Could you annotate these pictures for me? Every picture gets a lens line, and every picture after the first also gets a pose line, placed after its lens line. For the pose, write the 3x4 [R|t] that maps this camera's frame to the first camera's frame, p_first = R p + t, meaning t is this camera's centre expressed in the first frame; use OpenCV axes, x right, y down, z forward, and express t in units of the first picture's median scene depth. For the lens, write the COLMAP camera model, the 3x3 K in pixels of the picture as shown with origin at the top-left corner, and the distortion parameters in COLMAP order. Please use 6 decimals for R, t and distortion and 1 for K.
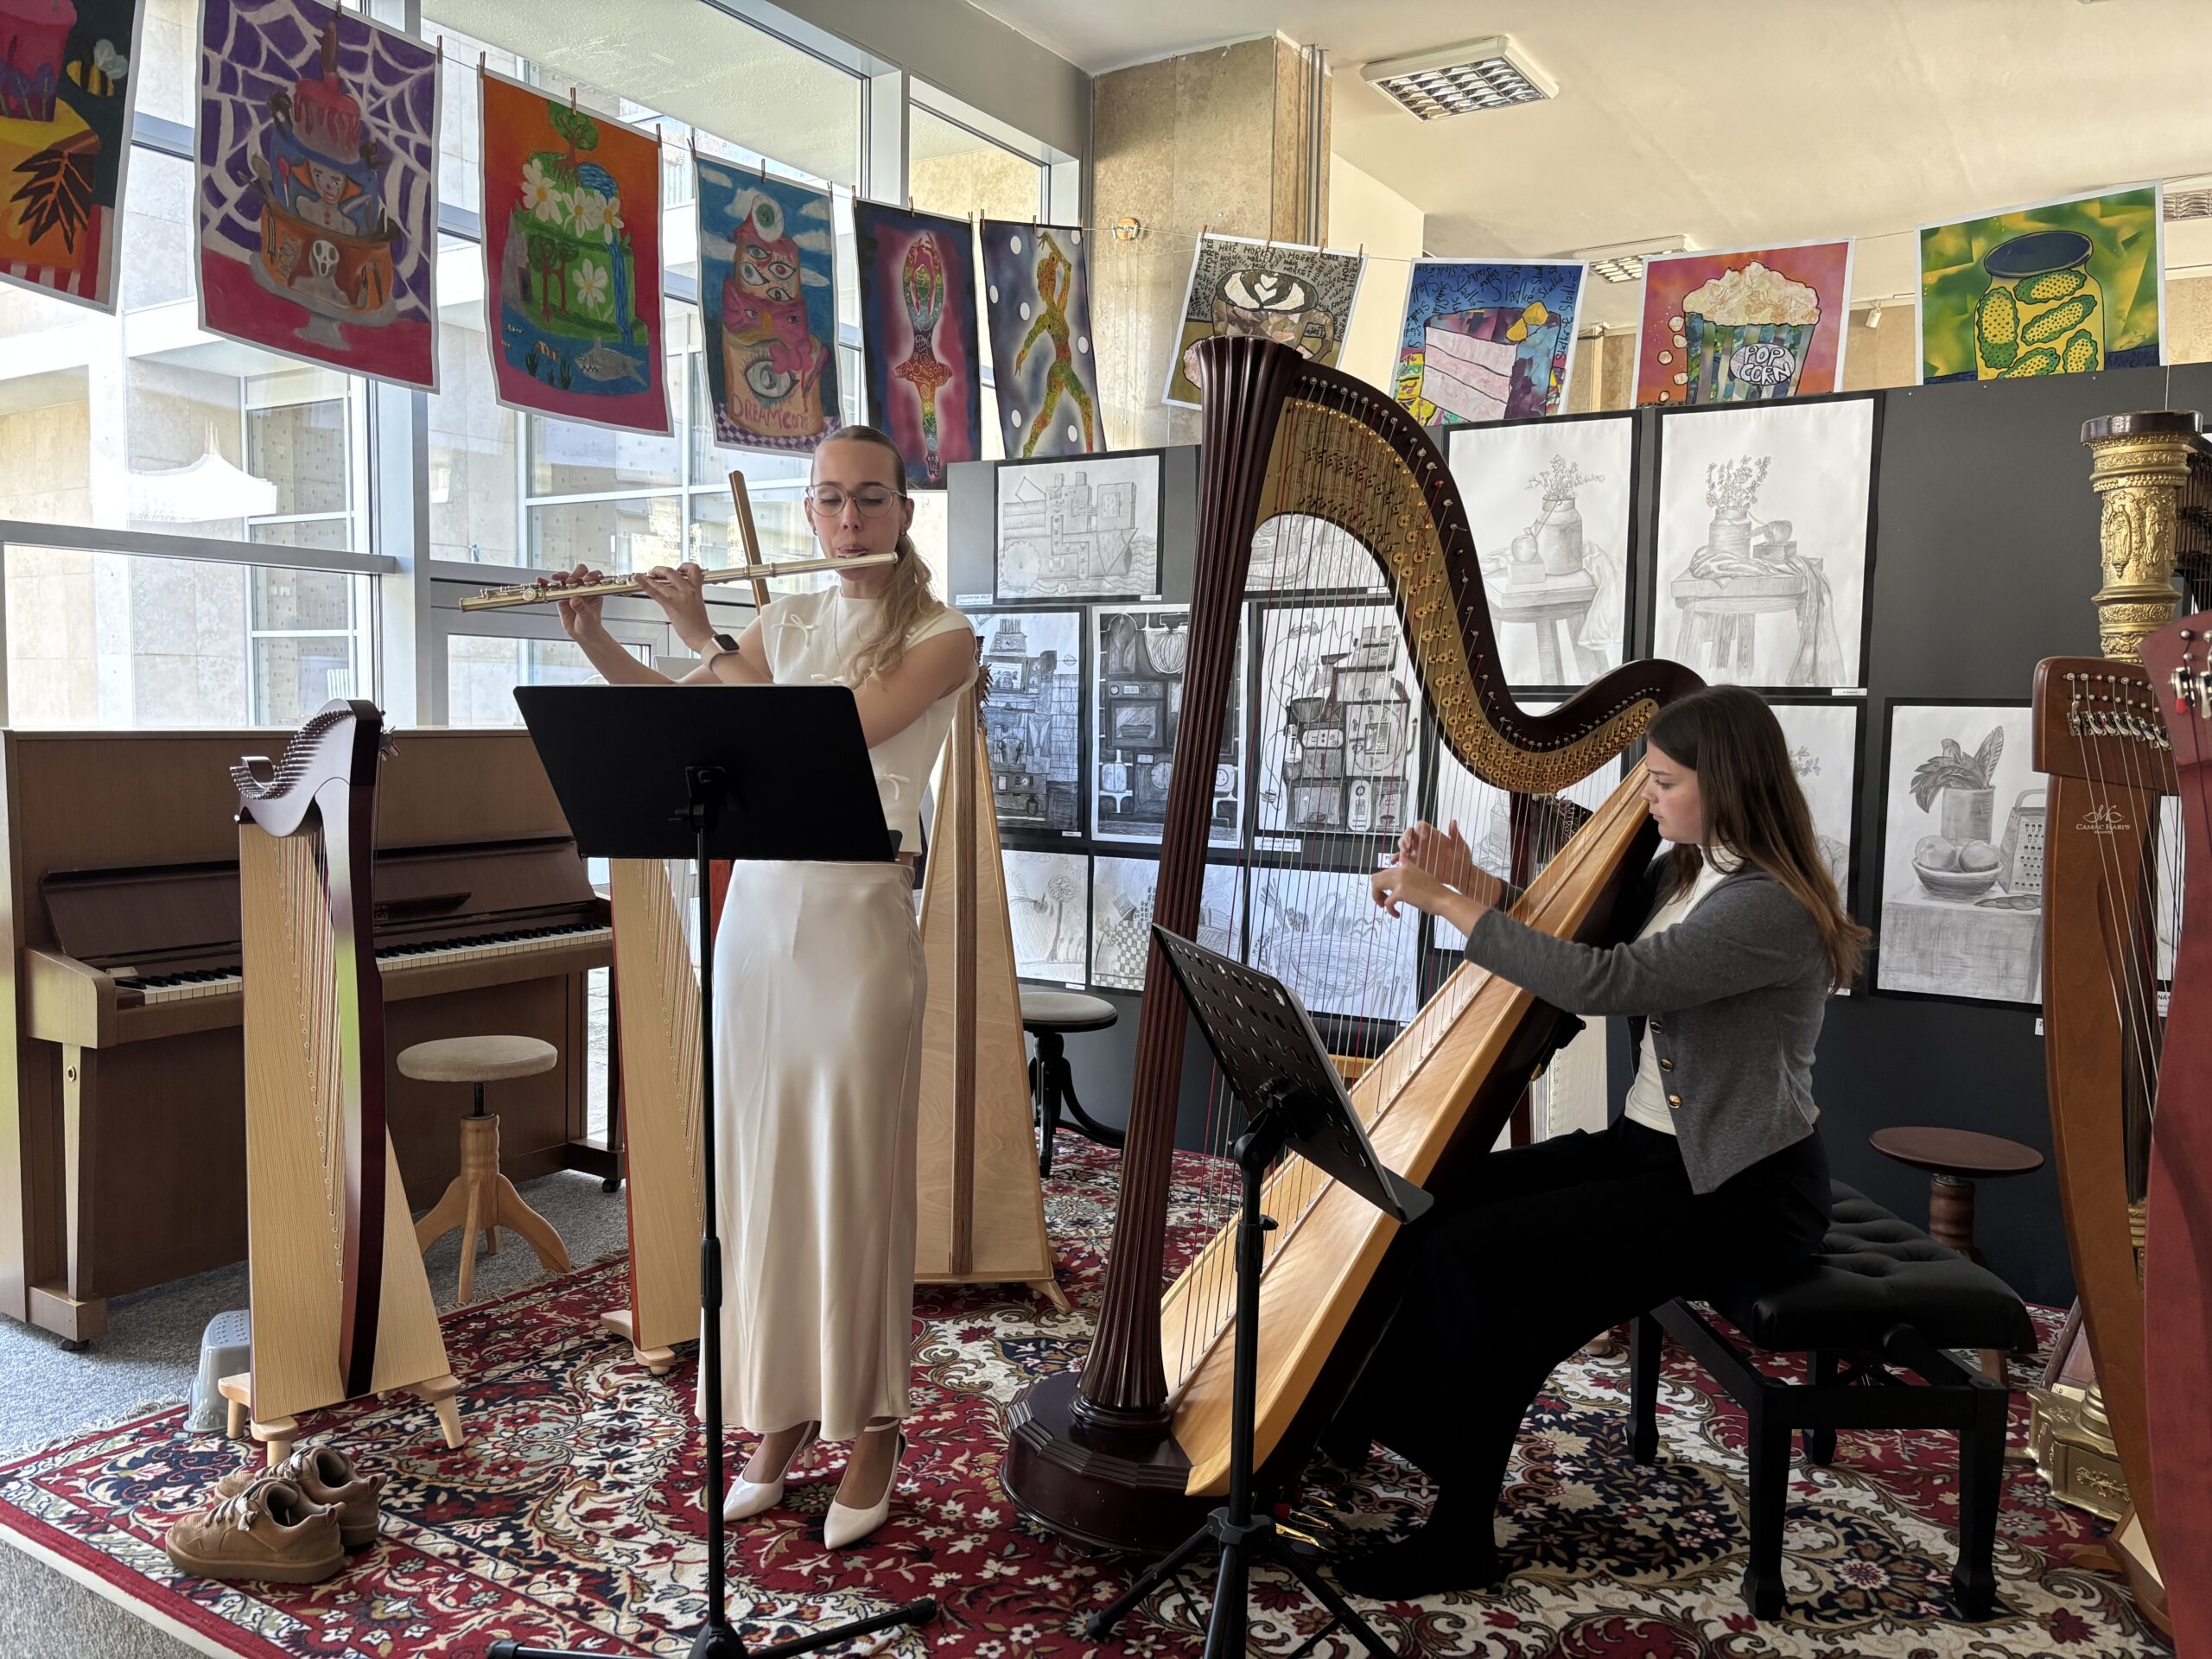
lens RADIAL K [[1671.6, 0, 1106.0], [0, 1671.6, 815.0], [0, 0, 1]] dist [0.046010, 0.004050]
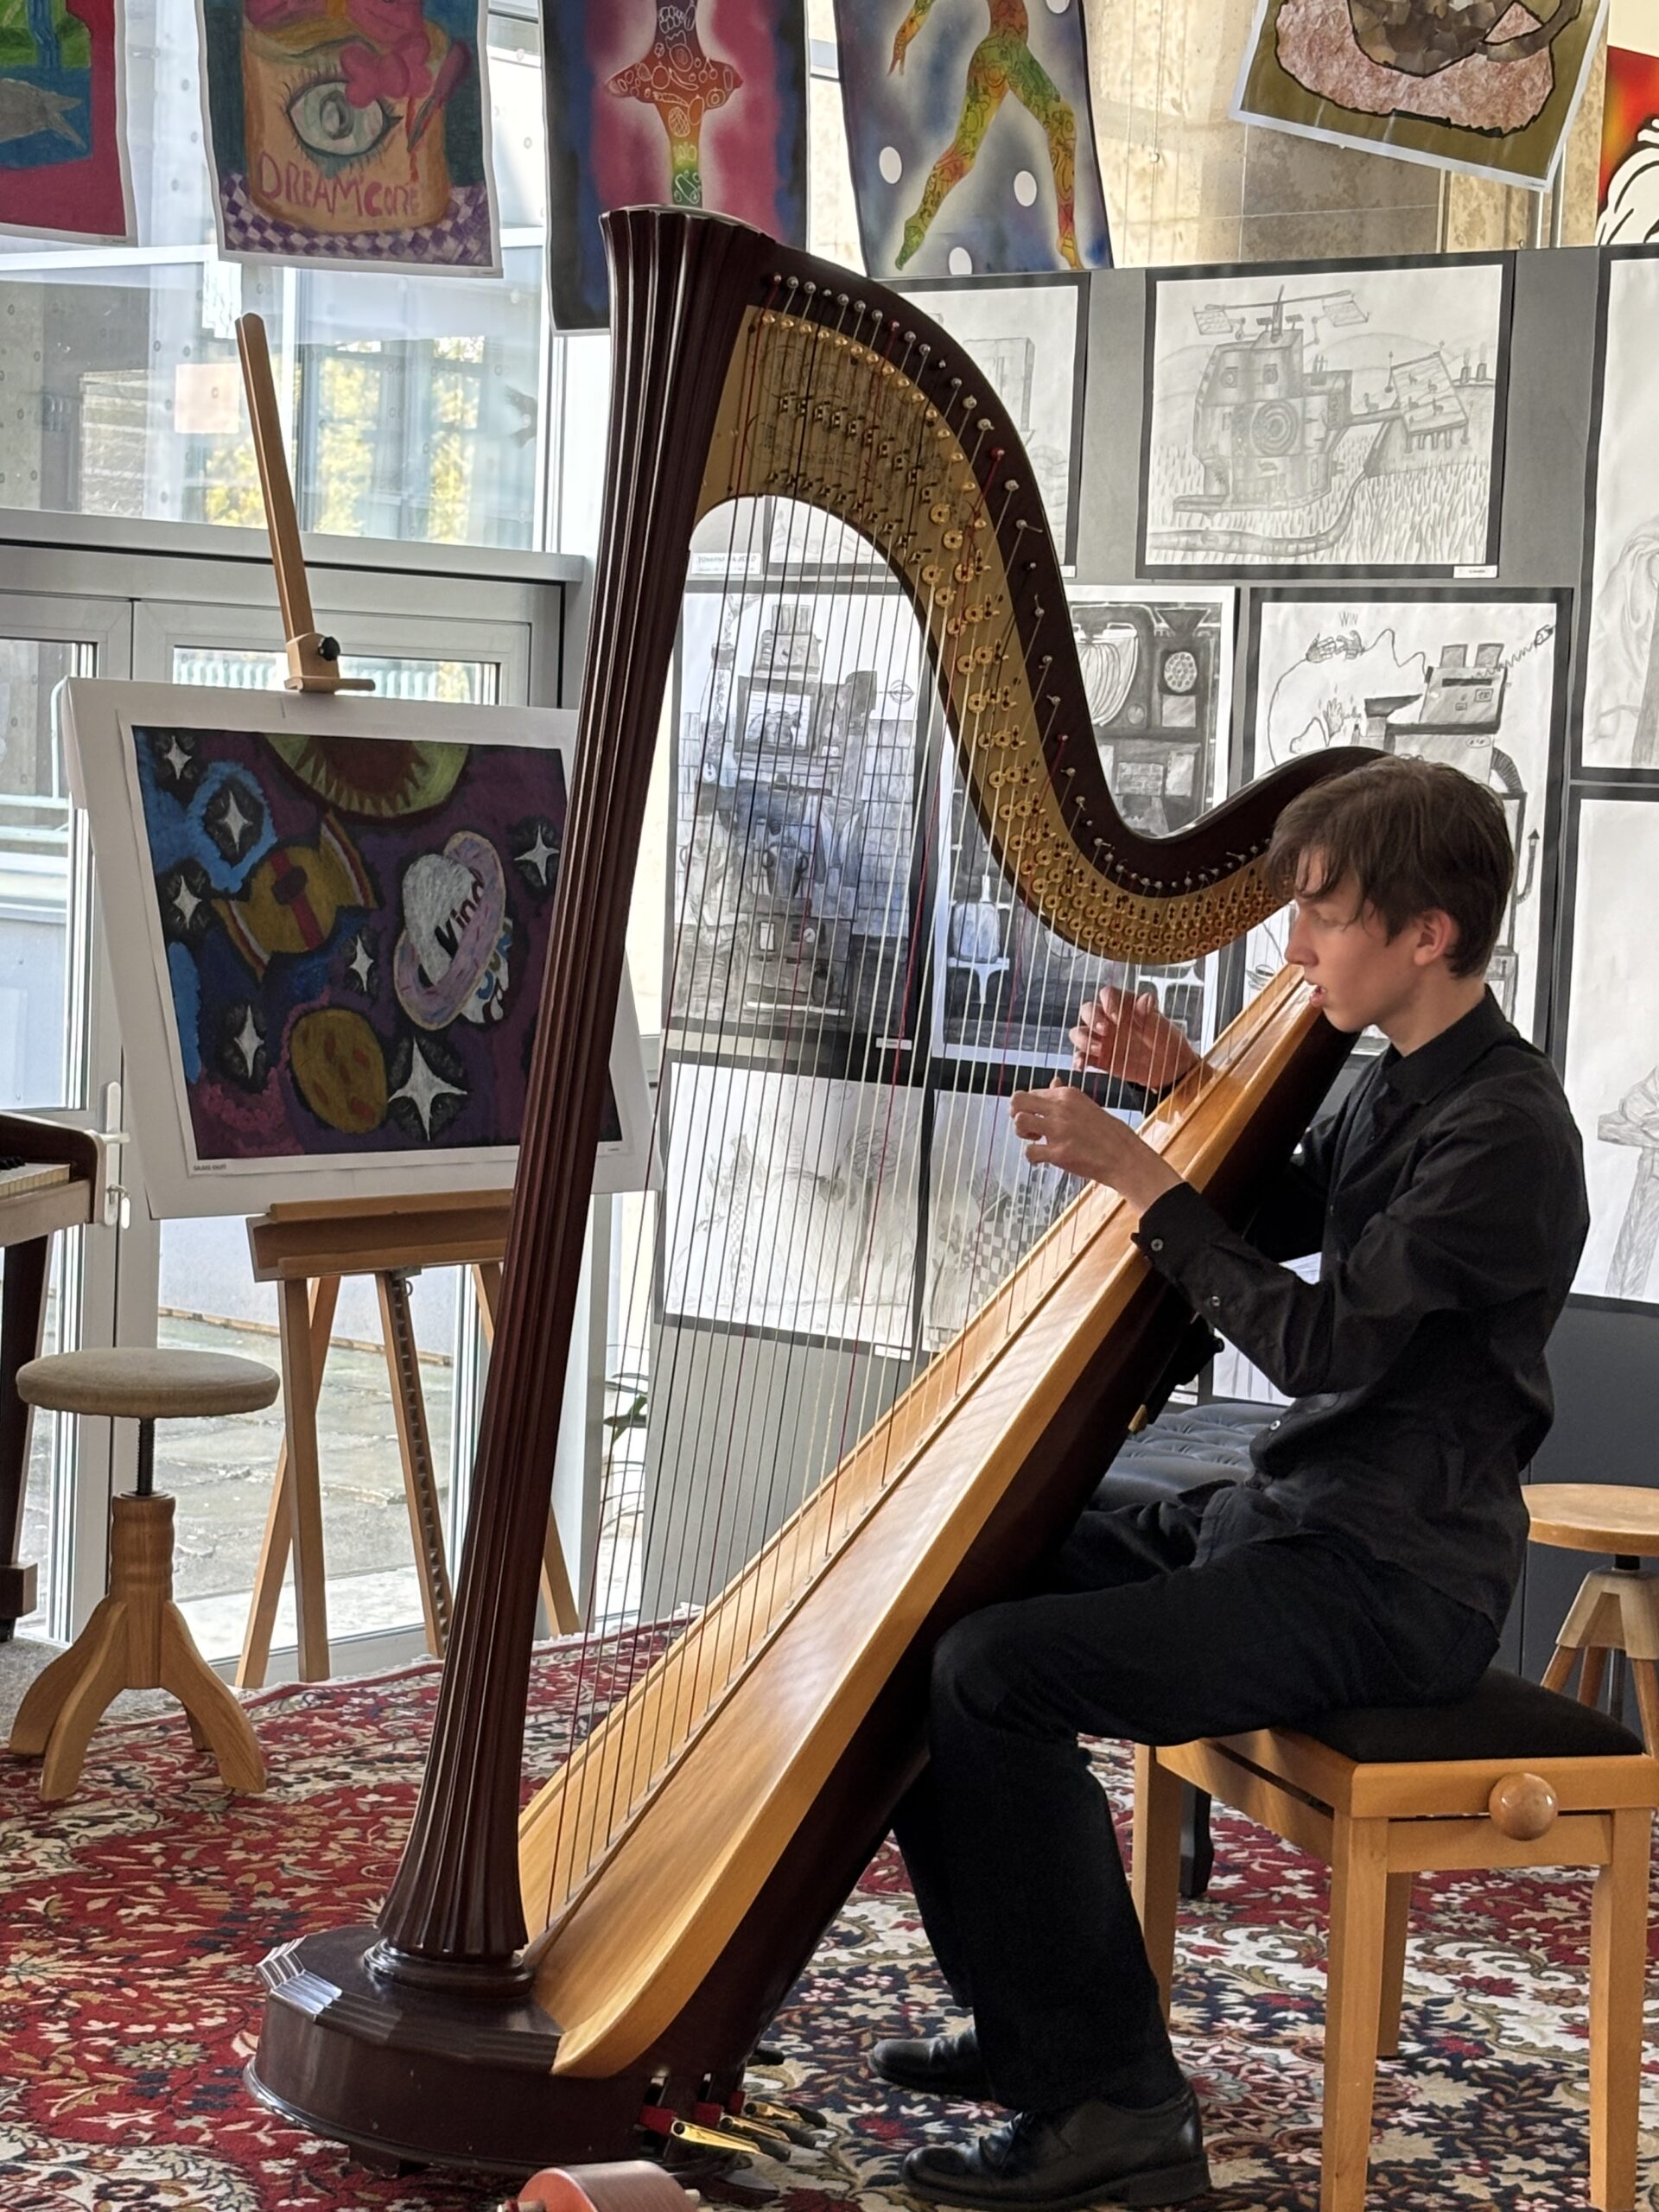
lens RADIAL K [[4514.6, 0, 829.5], [0, 4514.6, 1106.0], [0, 0, 1]] dist [-0.206949, 2.732374]
pose [[0.987949, 0.033187, -0.151181, 0.161537], [-0.030519, 0.999335, 0.019929, 0.003694], [0.151741, -0.015075, 0.988305, -0.318275]]
